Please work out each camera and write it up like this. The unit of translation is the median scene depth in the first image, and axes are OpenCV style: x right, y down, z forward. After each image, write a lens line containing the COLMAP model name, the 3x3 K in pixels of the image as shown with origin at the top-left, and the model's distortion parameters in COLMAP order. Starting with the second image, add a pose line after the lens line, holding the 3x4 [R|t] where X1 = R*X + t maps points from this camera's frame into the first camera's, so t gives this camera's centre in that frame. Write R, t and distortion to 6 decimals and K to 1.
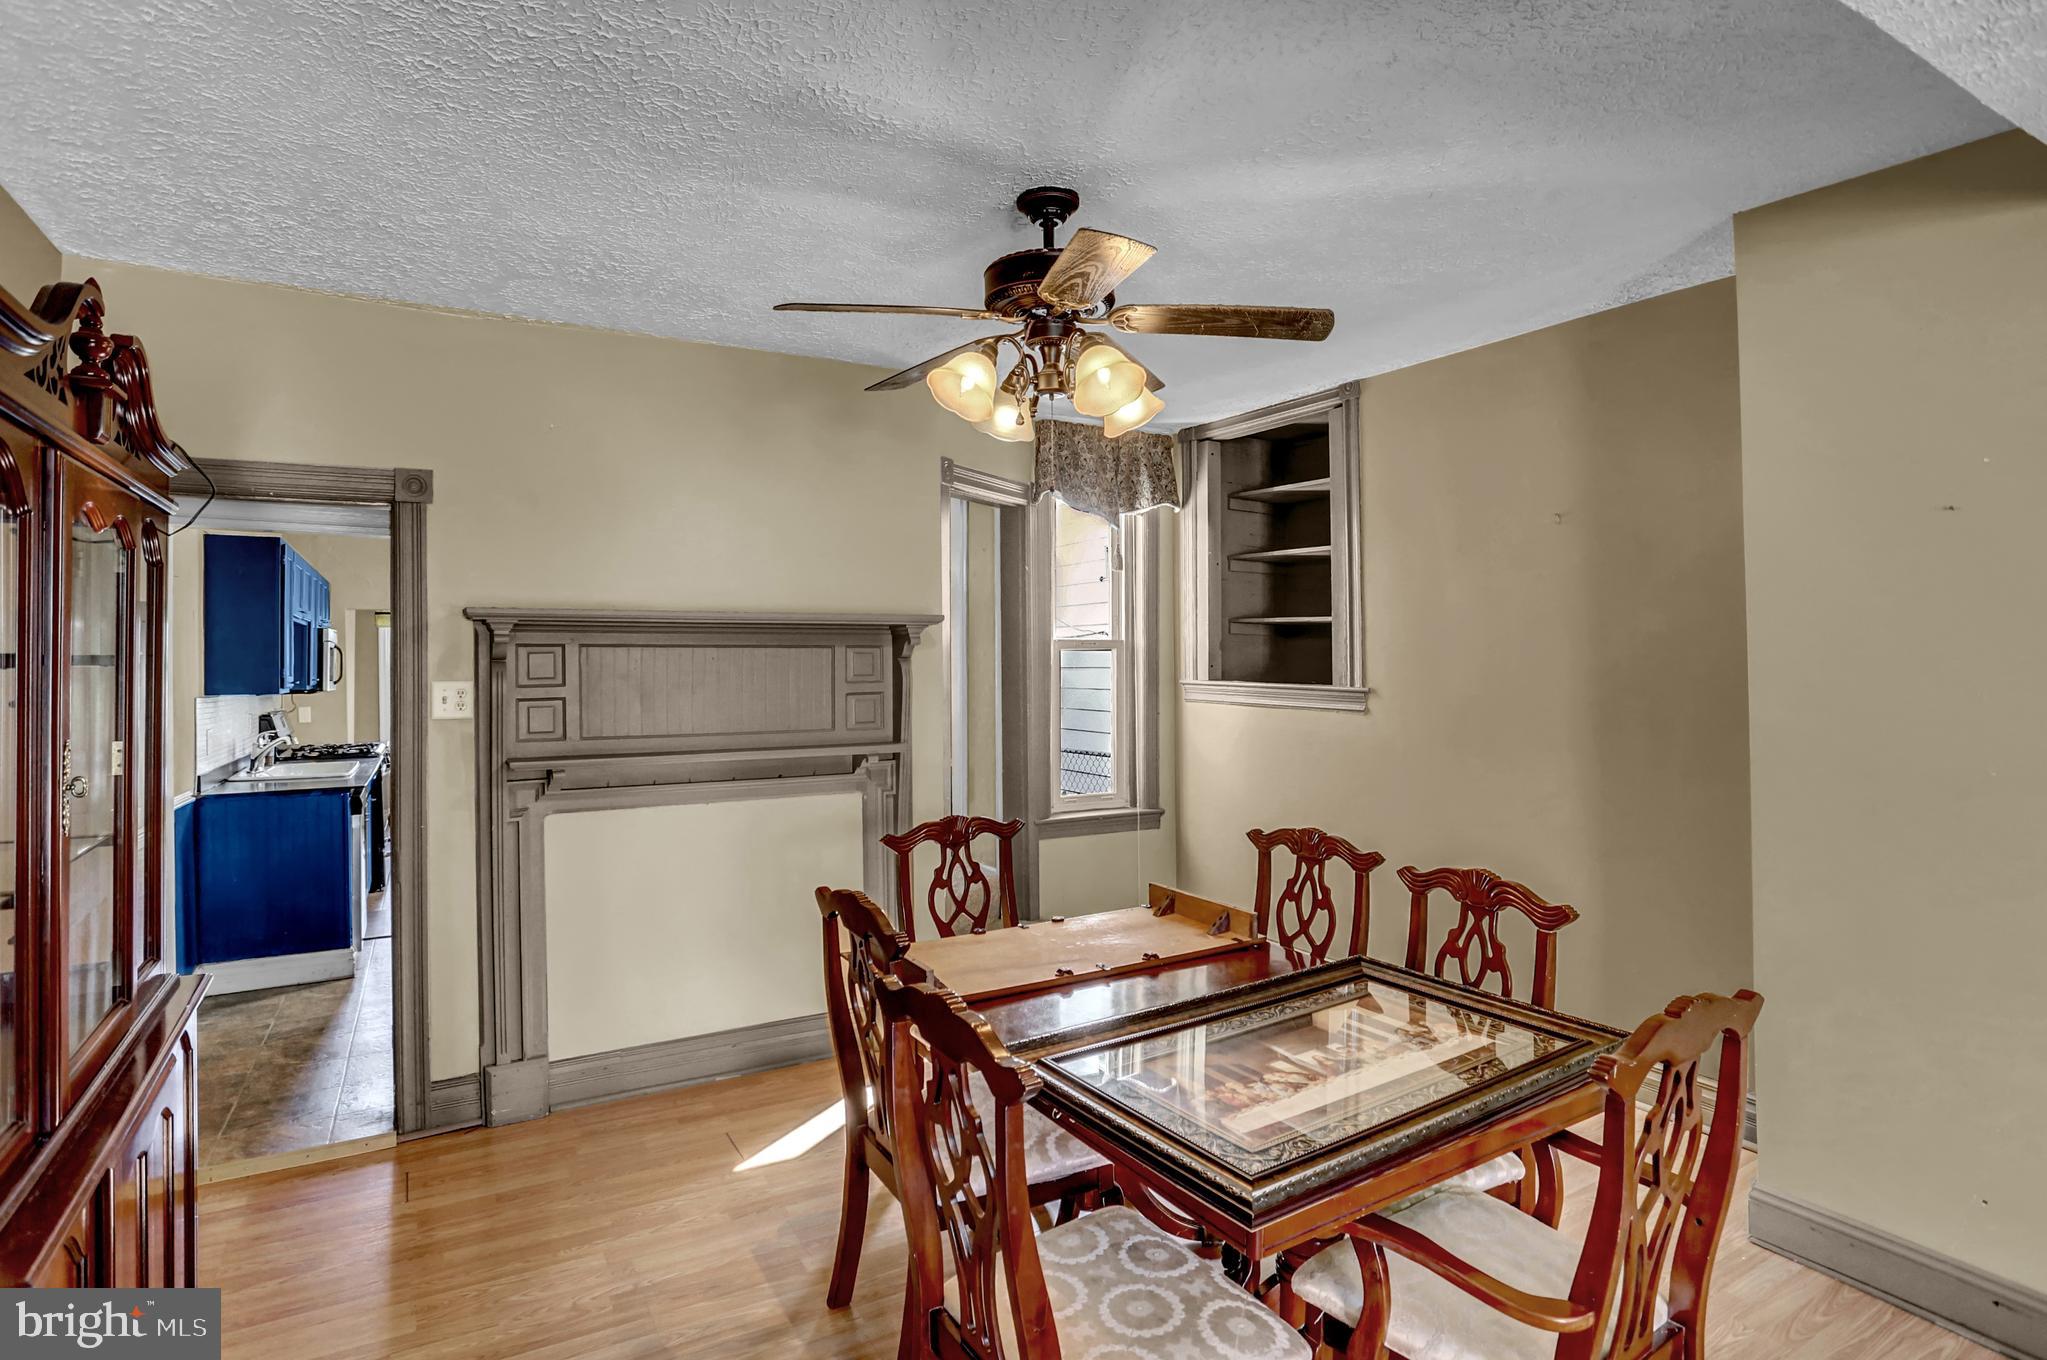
lens RADIAL K [[1046.8, 0, 1018.2], [0, 1046.8, 647.4], [0, 0, 1]] dist [-0.035825, 0.000360]
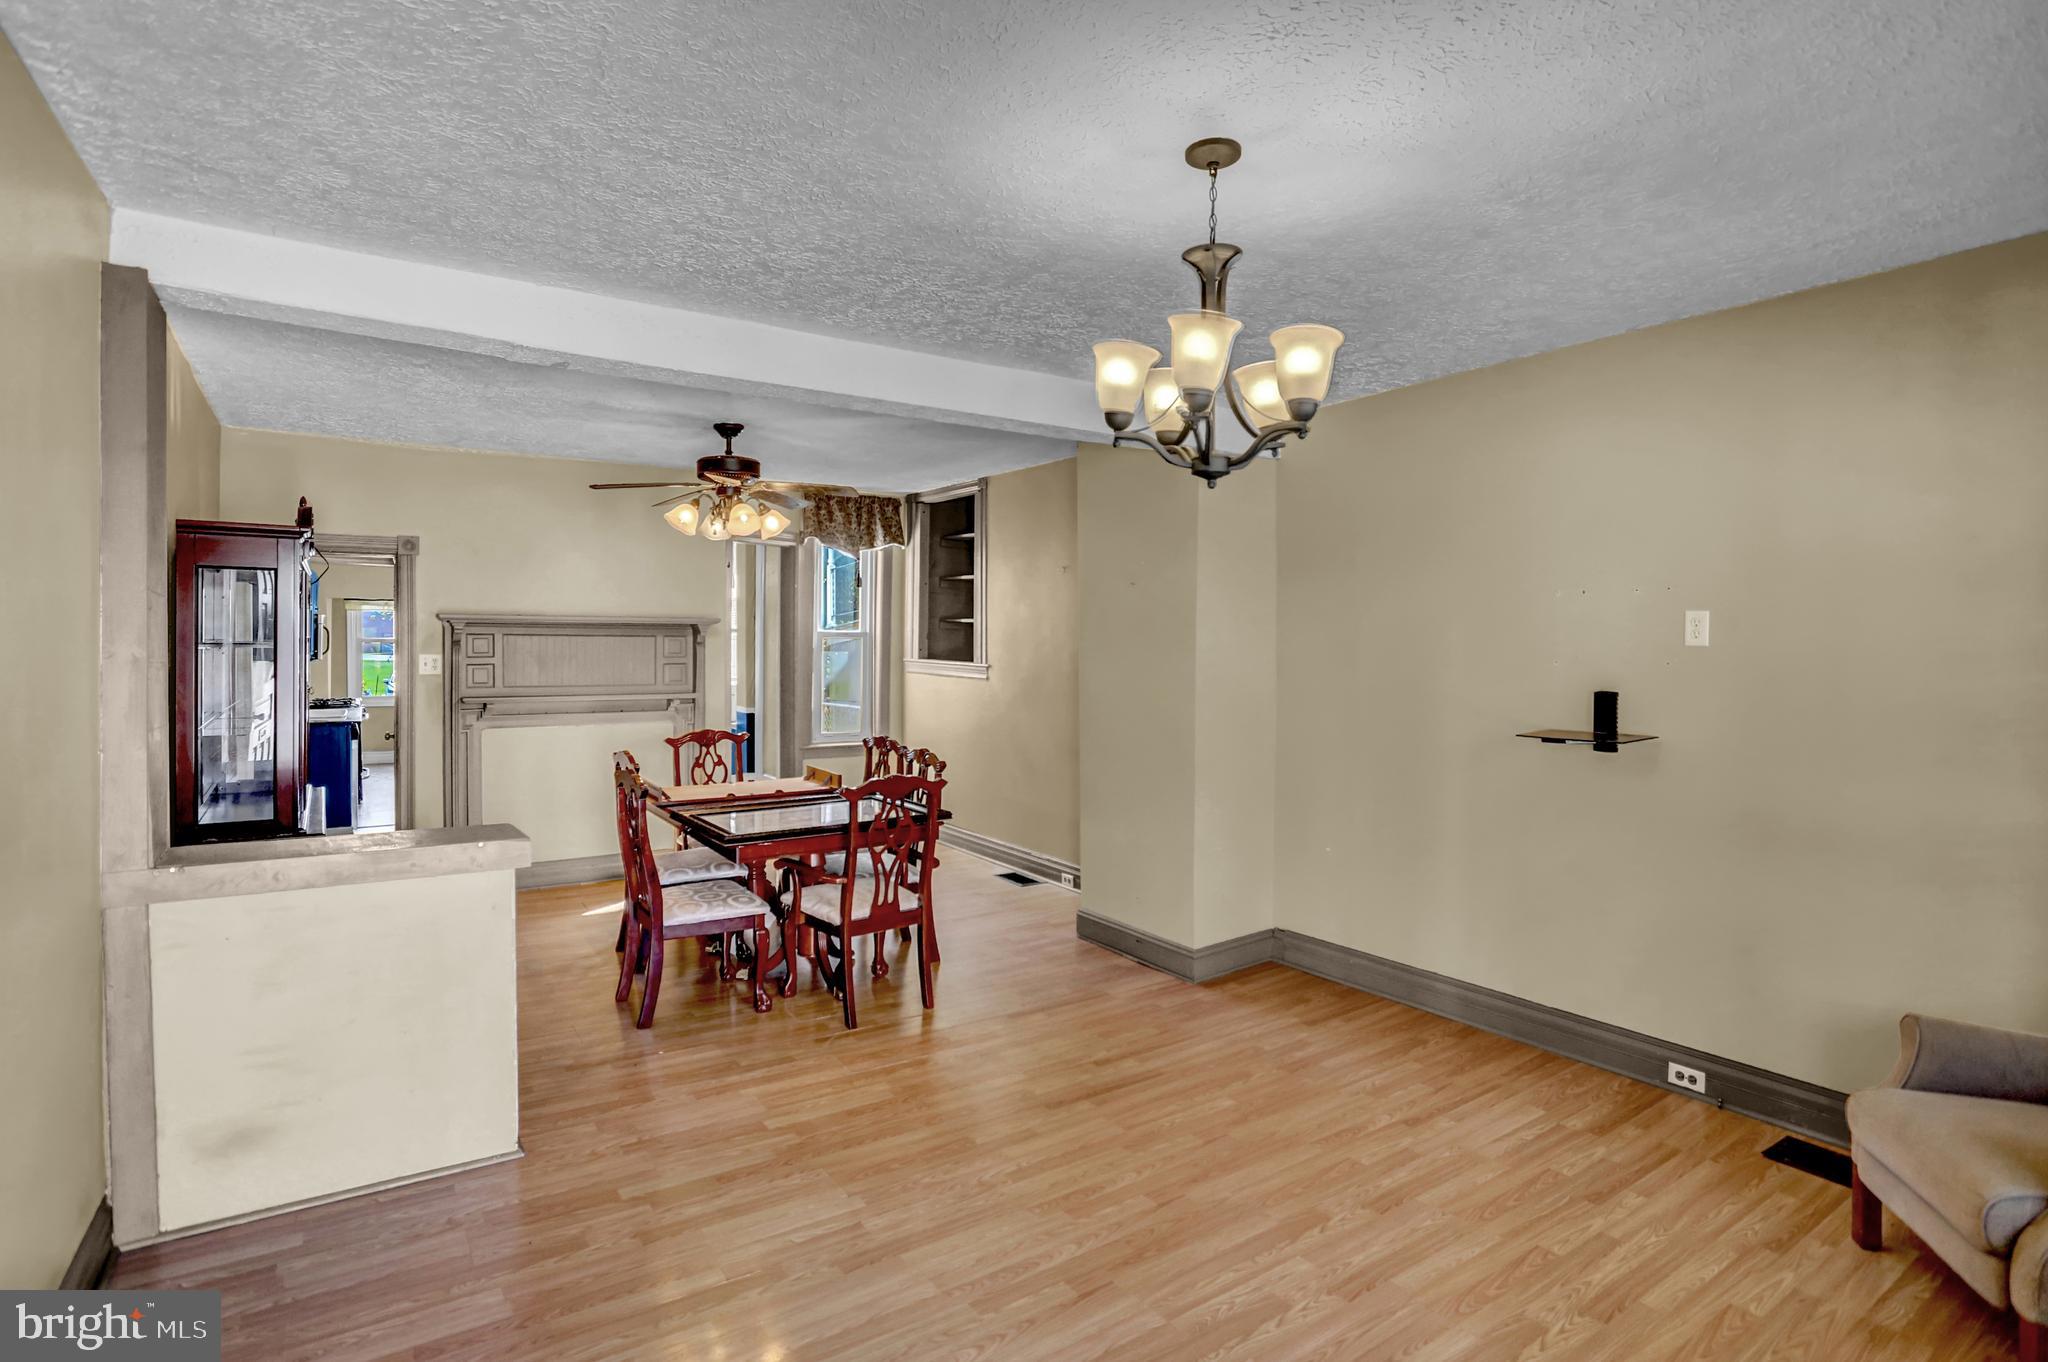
lens RADIAL K [[988.3, 0, 966.3], [0, 988.3, 648.6], [0, 0, 1]] dist [-0.000726, 0.000363]
pose [[0.999470, 0.012610, 0.030007, 0.286556], [-0.013271, 0.999671, 0.021954, -0.023059], [-0.029721, -0.022341, 0.999309, -0.638892]]
